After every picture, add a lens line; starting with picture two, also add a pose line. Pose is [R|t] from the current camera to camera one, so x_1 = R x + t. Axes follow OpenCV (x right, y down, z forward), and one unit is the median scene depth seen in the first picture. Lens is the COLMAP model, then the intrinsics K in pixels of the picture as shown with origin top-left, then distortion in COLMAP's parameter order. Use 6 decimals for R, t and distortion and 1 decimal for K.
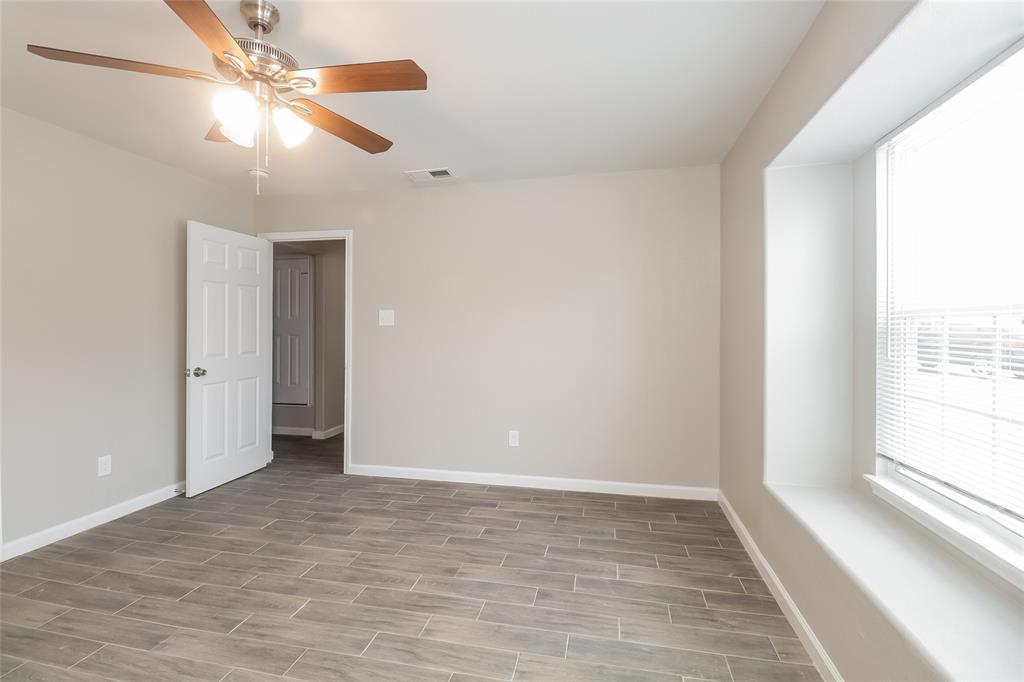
lens RADIAL K [[475.7, 0, 507.3], [0, 475.7, 332.6], [0, 0, 1]] dist [0.005646, -0.007054]
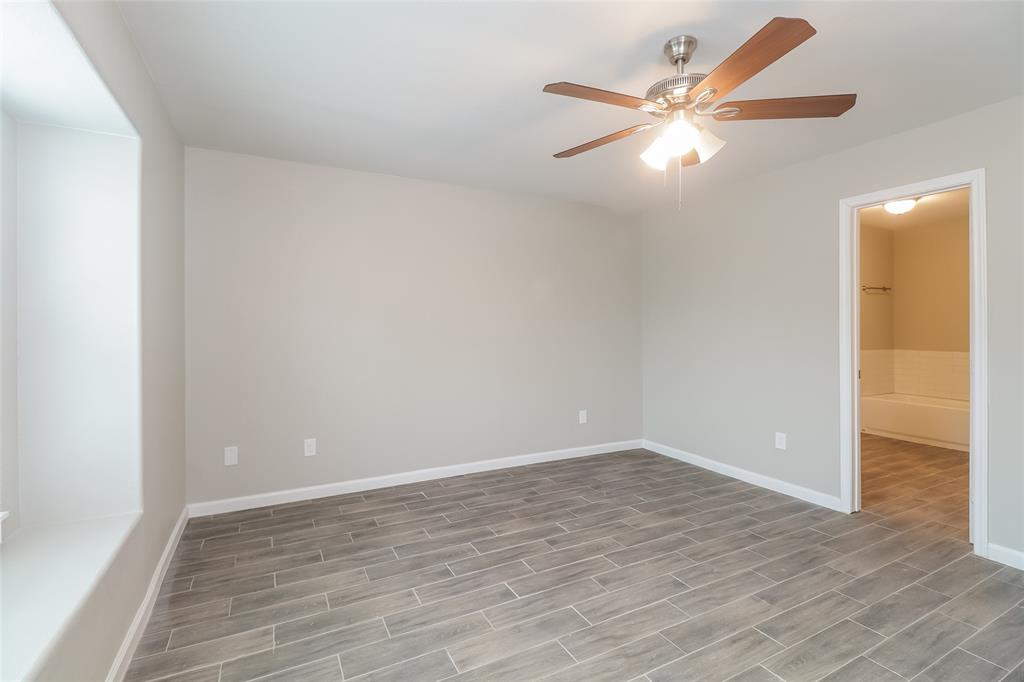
lens RADIAL K [[475.7, 0, 497.6], [0, 475.7, 325.6], [0, 0, 1]] dist [0.005646, -0.007054]
pose [[-0.781934, -0.000391, -0.623361, 0.426320], [-0.008121, 0.999921, 0.009560, -0.011495], [0.623308, 0.012537, -0.781876, 1.314958]]
